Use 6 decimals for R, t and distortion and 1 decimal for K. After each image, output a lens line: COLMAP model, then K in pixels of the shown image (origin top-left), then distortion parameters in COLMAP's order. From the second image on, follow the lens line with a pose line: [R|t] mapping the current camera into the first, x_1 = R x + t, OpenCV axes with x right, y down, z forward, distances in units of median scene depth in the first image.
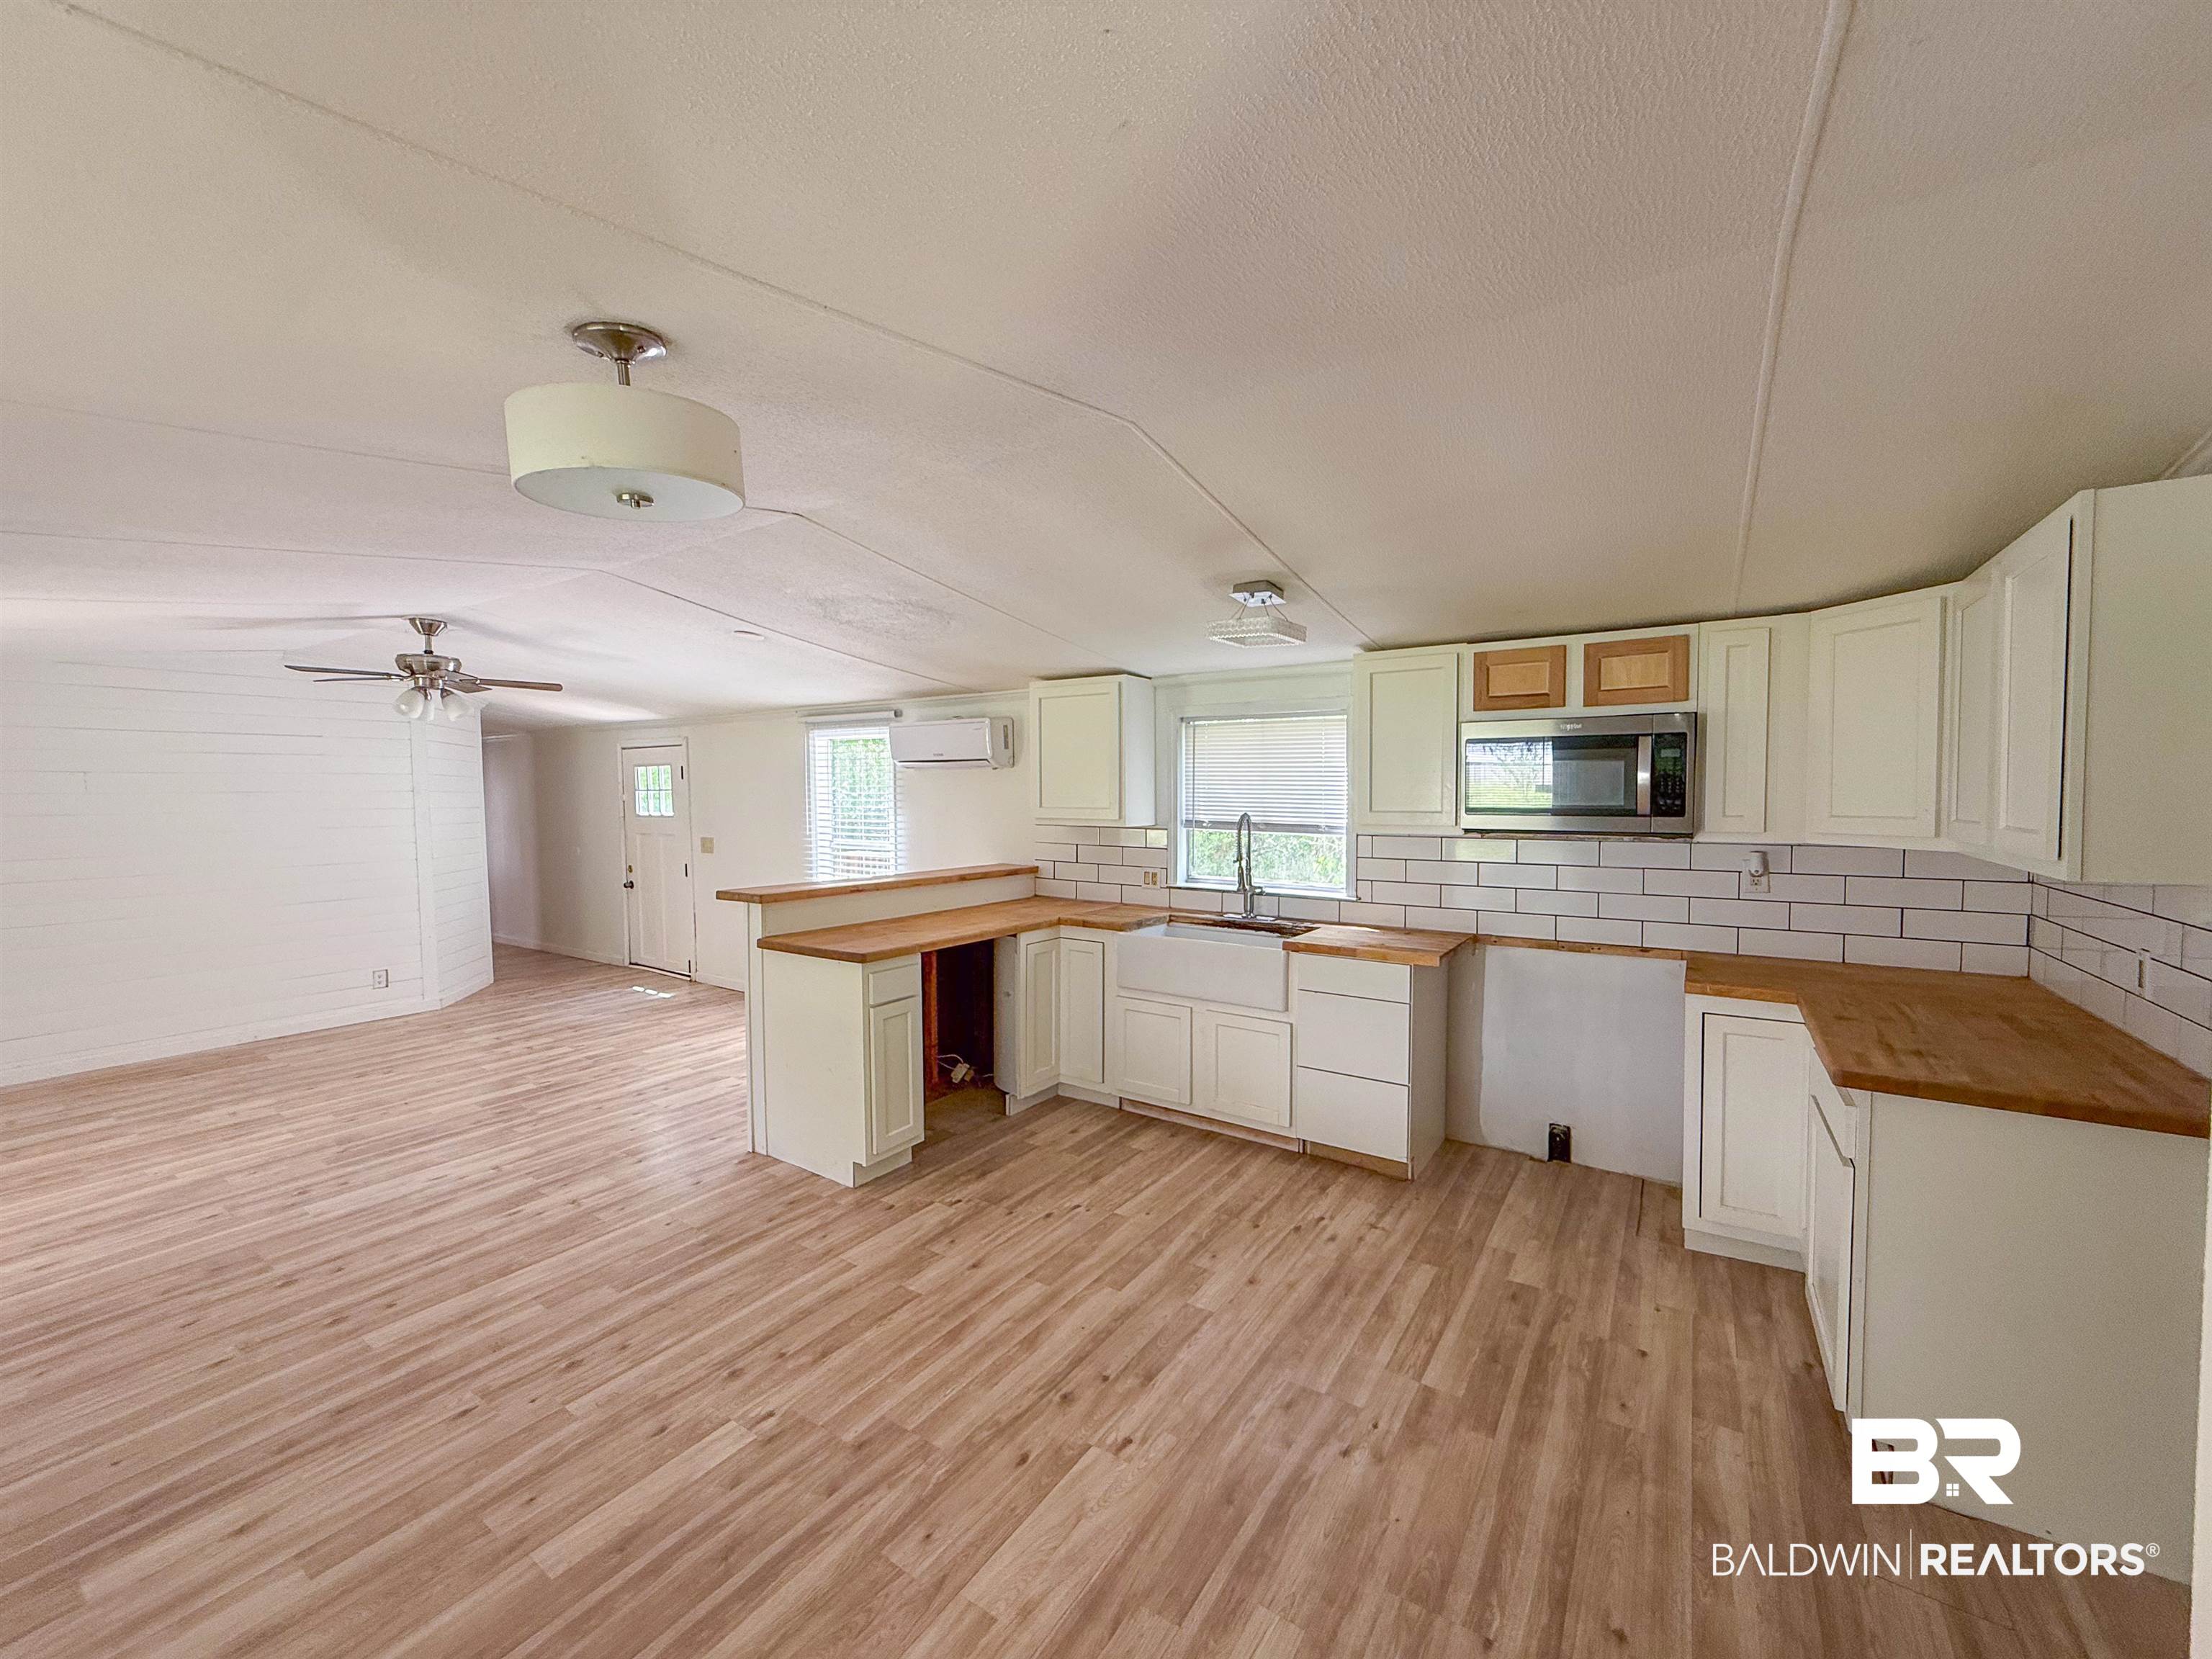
lens RADIAL K [[877.1, 0, 1101.2], [0, 877.1, 830.5], [0, 0, 1]] dist [0.003972, -0.000509]
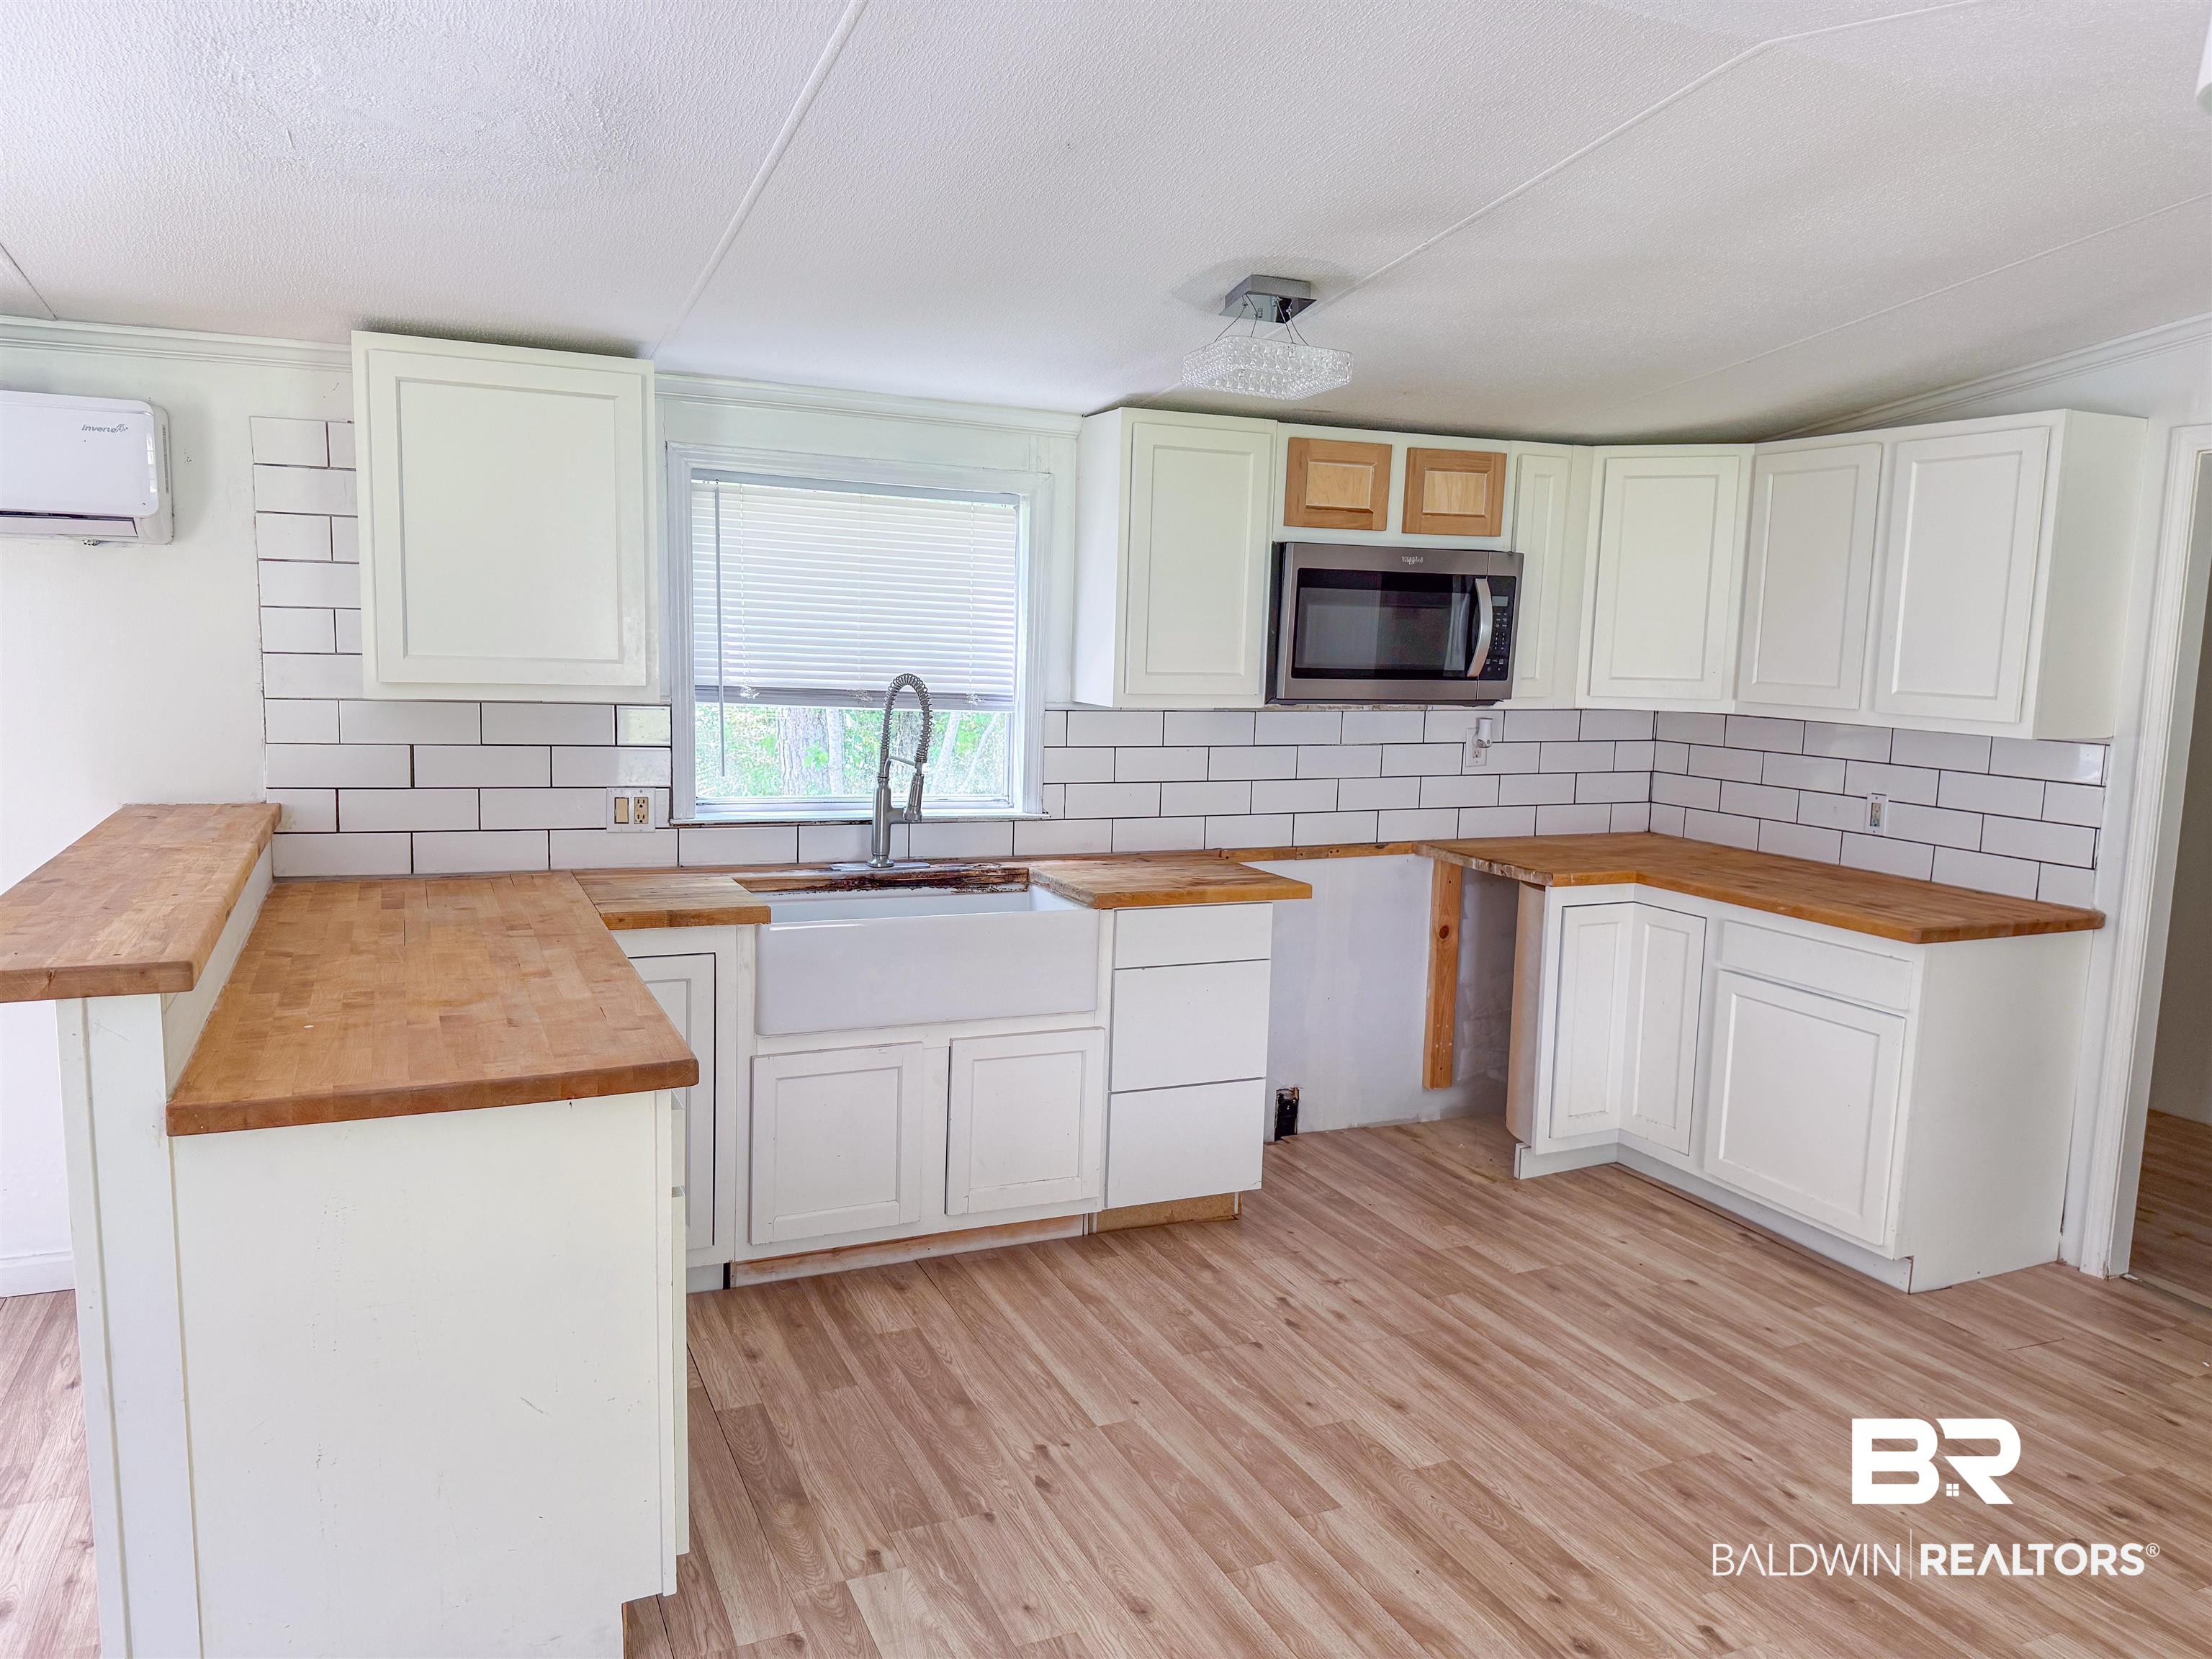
lens RADIAL K [[1540.9, 0, 1097.3], [0, 1540.9, 847.3], [0, 0, 1]] dist [0.050088, -0.058667]
pose [[0.538985, -0.102731, 0.836027, -0.672896], [0.009264, 0.993198, 0.116071, -0.026924], [-0.842264, -0.054816, 0.536270, 0.457096]]
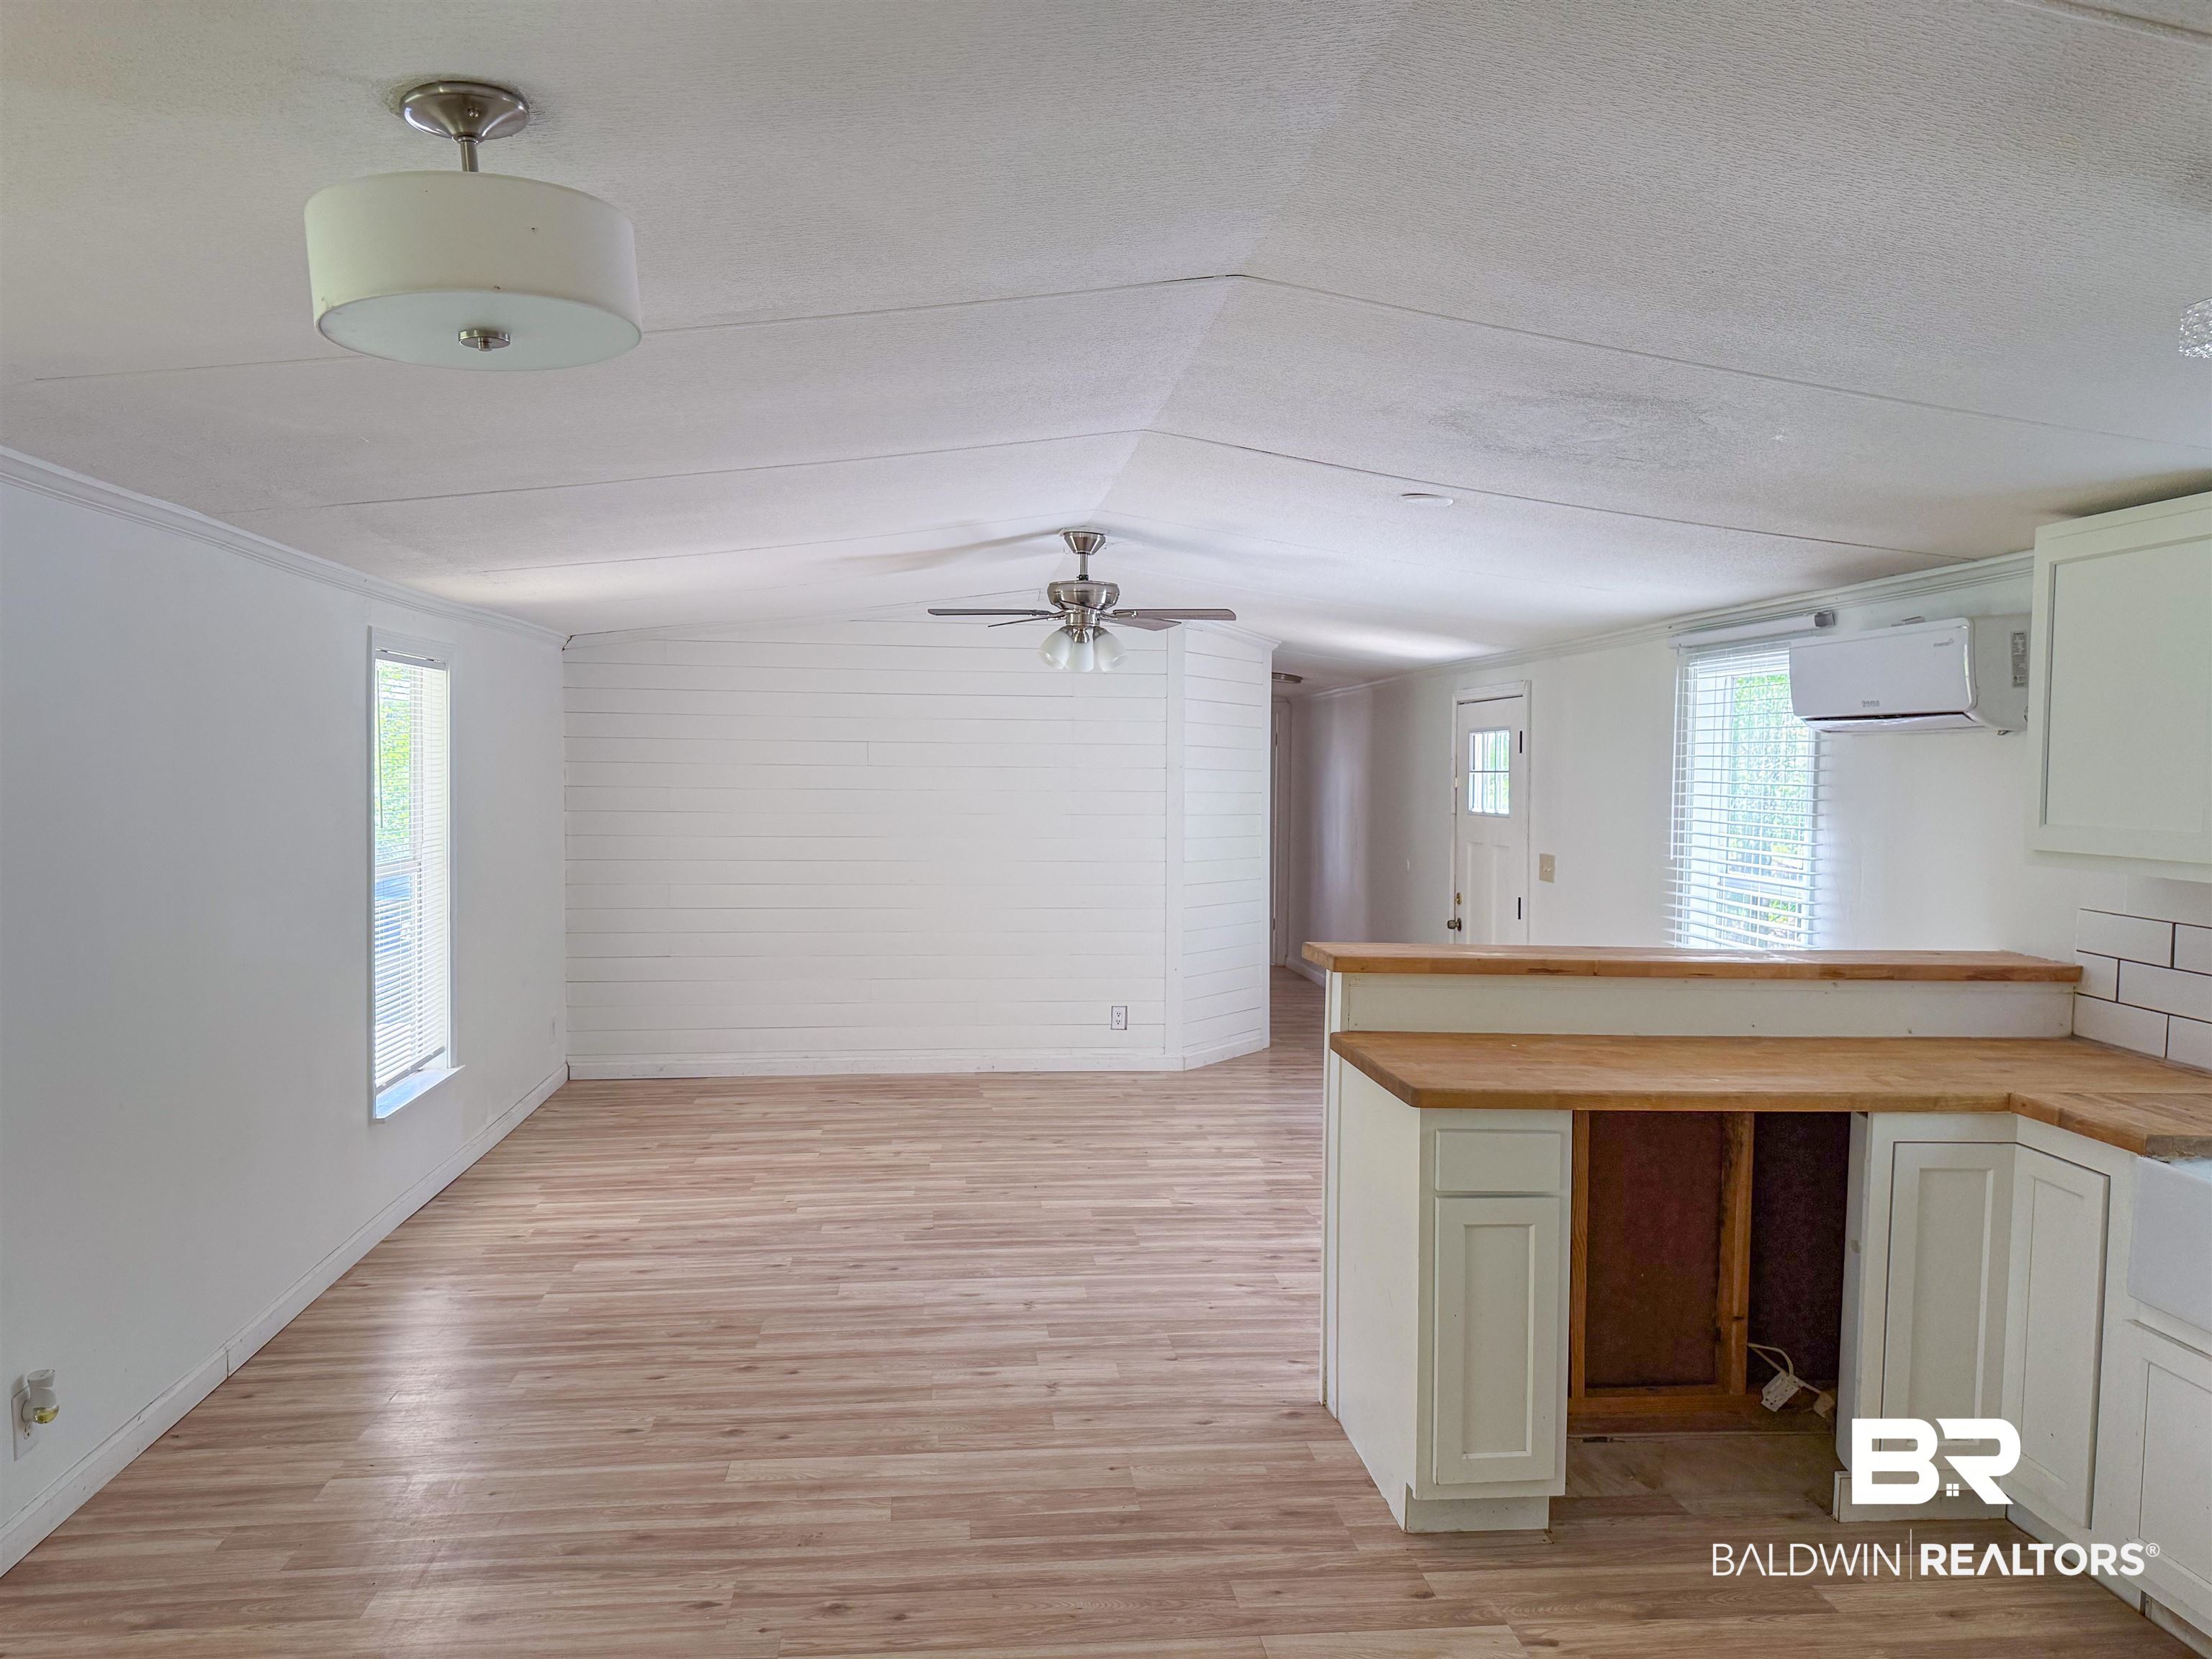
lens RADIAL K [[1540.9, 0, 1099.3], [0, 1540.9, 844.0], [0, 0, 1]] dist [0.050088, -0.058667]
pose [[0.640477, 0.050409, -0.766321, 0.282132], [-0.048952, 0.998494, 0.024769, -0.018560], [0.766416, 0.021649, 0.641980, 0.240010]]
